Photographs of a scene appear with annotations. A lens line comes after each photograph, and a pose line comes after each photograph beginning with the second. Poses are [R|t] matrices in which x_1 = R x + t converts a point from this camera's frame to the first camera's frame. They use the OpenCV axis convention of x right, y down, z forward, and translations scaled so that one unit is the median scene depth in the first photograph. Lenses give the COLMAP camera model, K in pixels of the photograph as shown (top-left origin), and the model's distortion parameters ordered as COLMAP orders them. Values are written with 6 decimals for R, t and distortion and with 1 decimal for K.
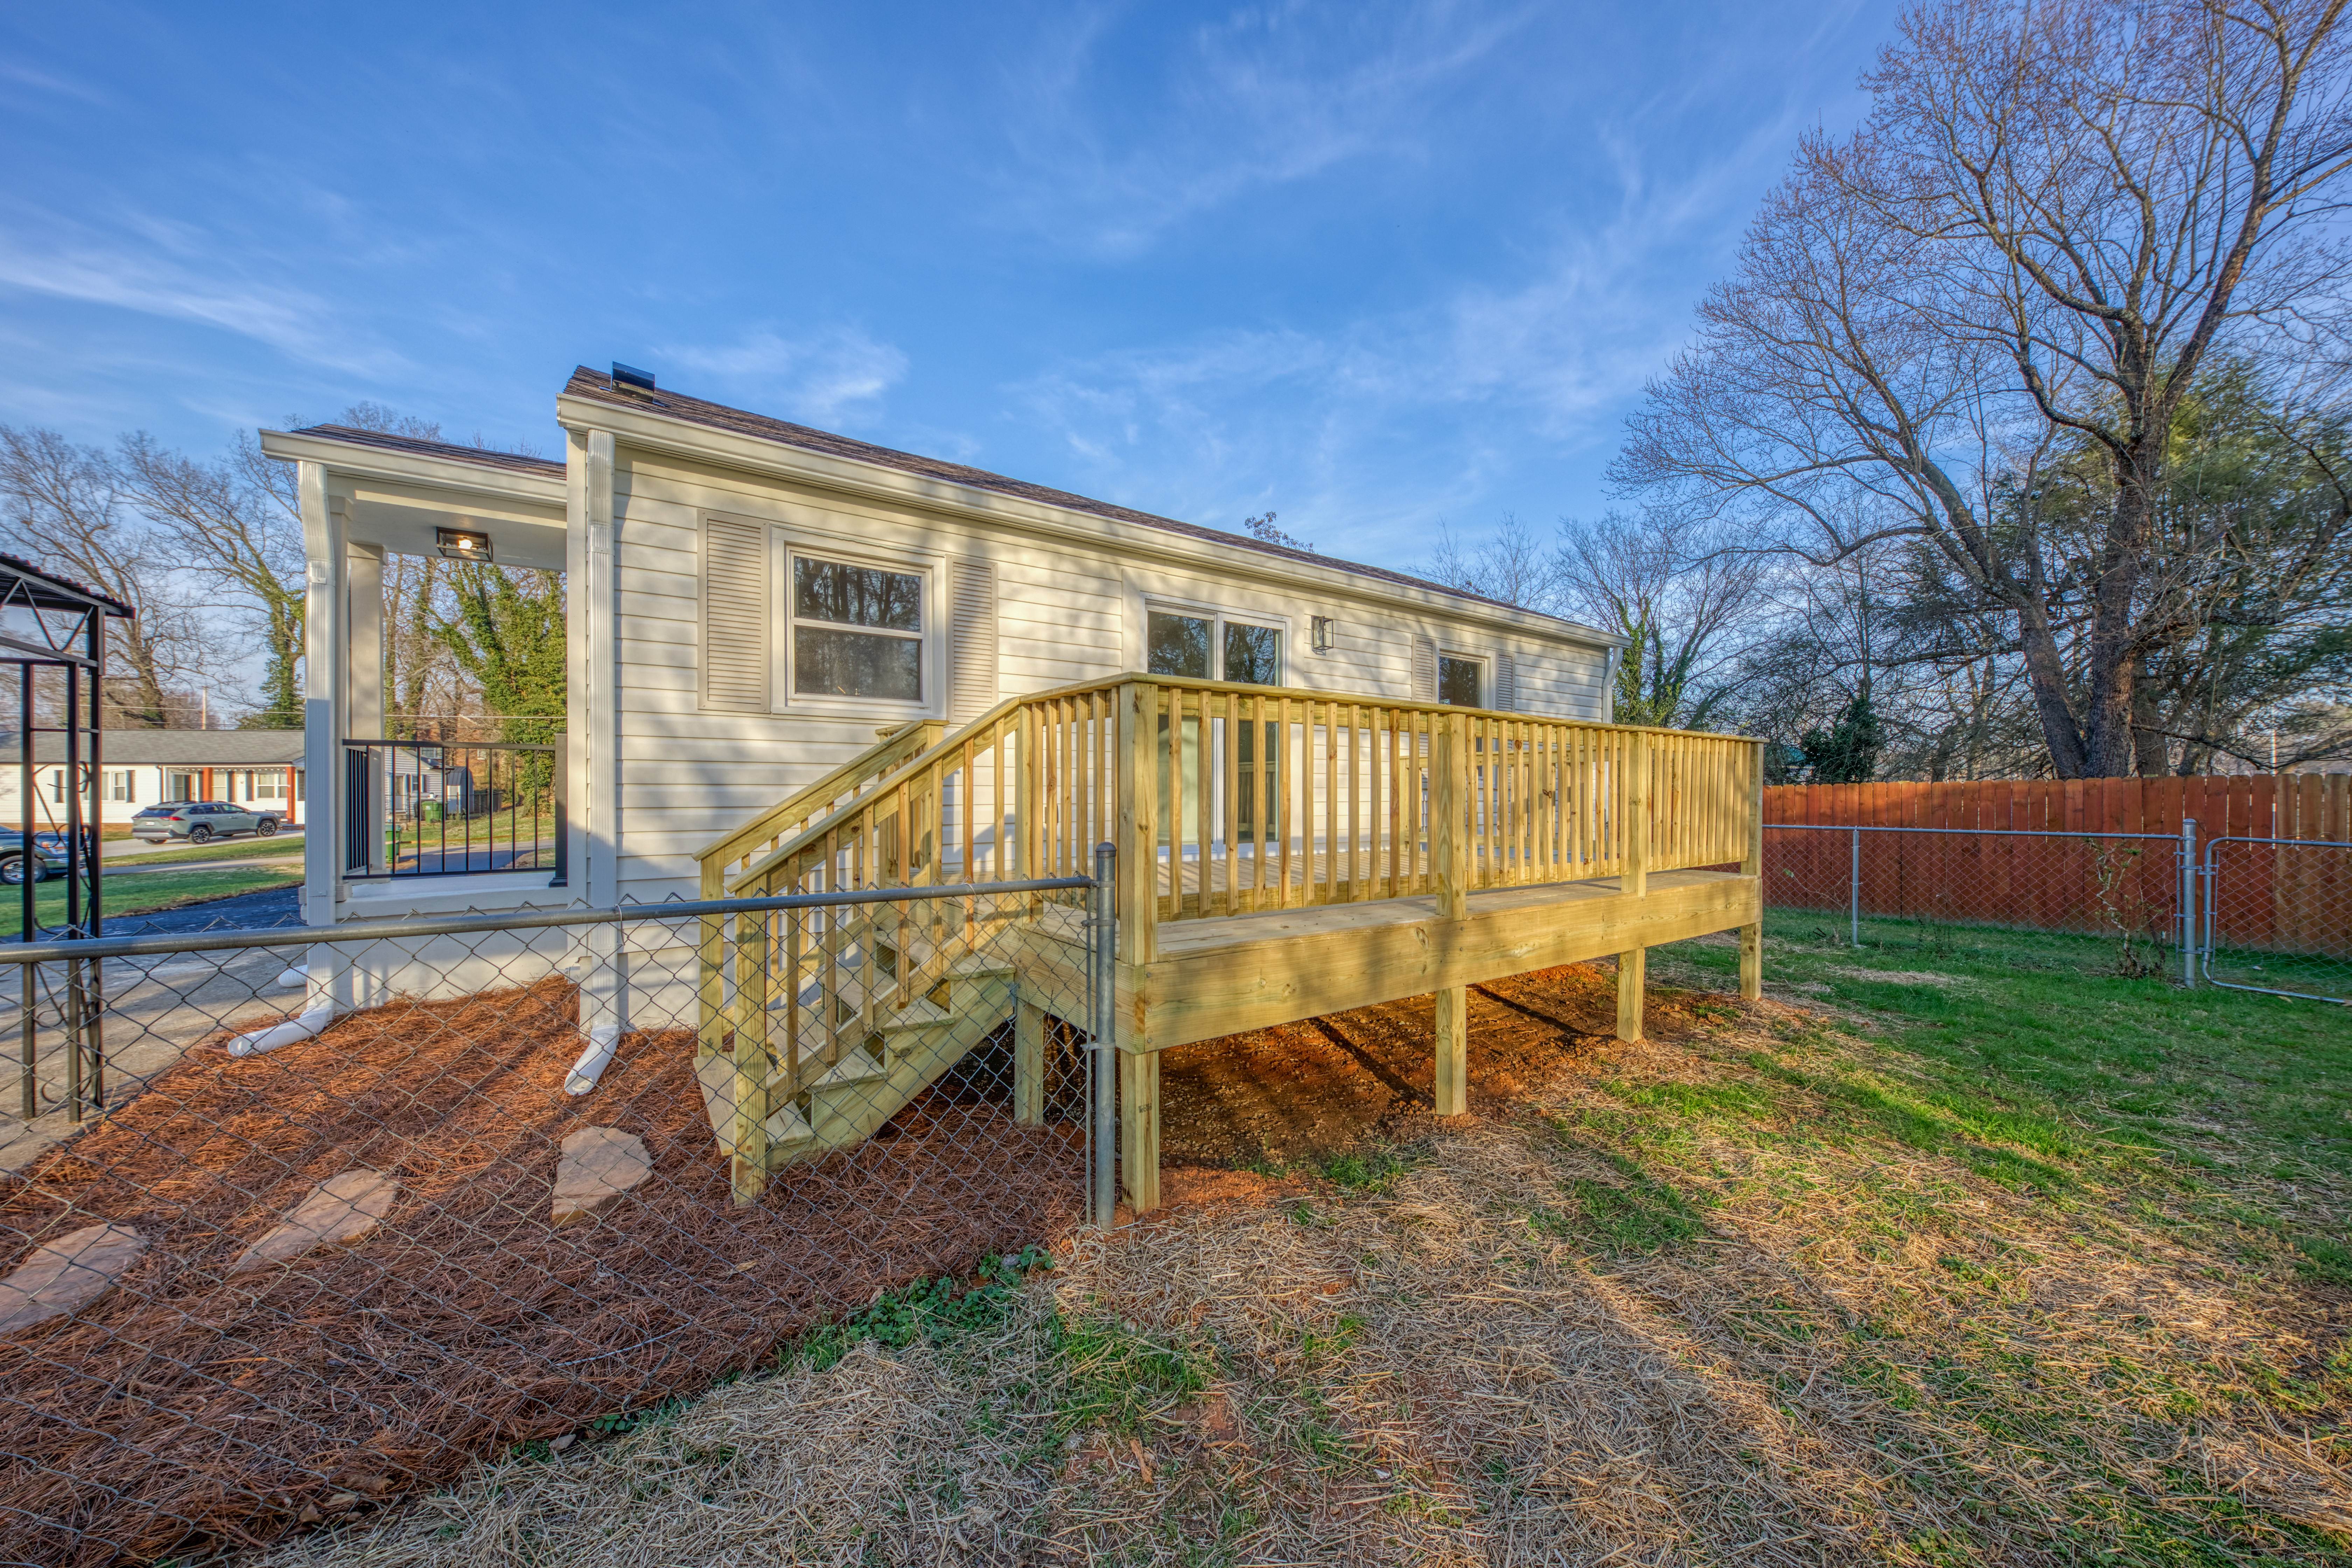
lens RADIAL K [[824.1, 0, 1206.2], [0, 824.1, 818.7], [0, 0, 1]] dist [0.000194, -0.001758]
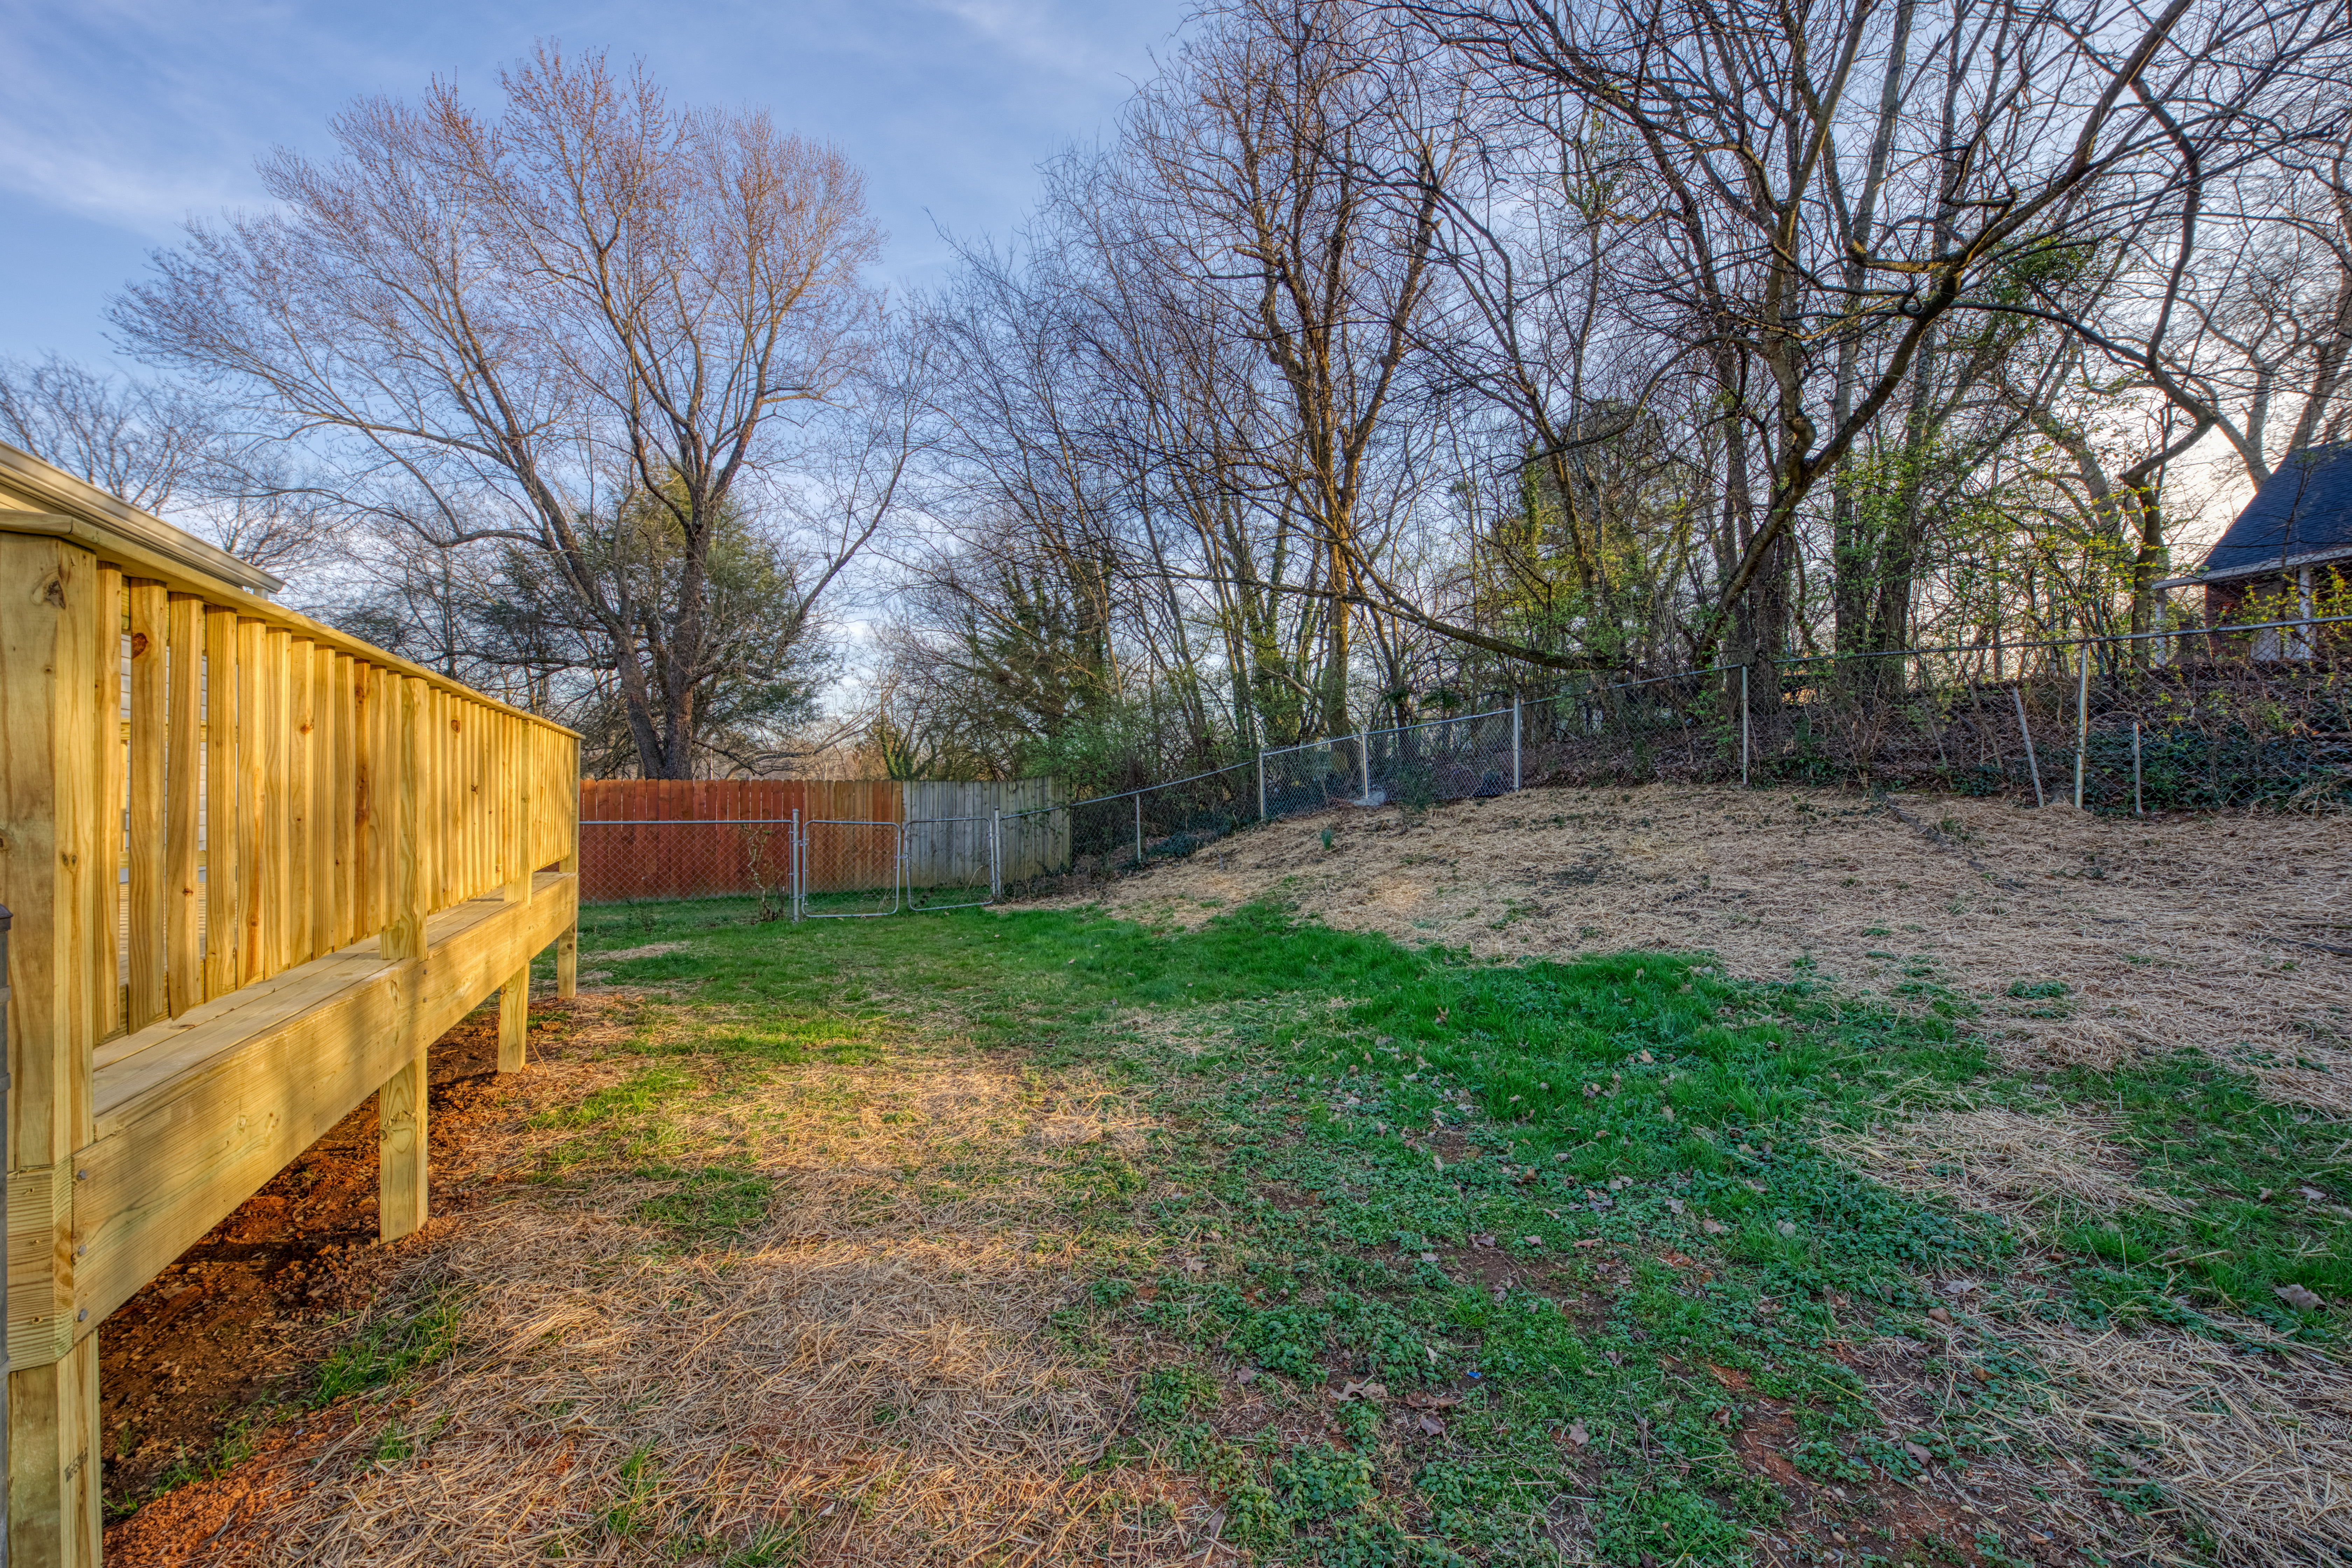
lens RADIAL K [[824.1, 0, 1175.2], [0, 824.1, 803.8], [0, 0, 1]] dist [0.000194, -0.001758]
pose [[0.107689, -0.011193, 0.994122, -0.330118], [0.021685, 0.999725, 0.008907, -0.008044], [-0.993948, 0.020598, 0.107902, 0.237030]]
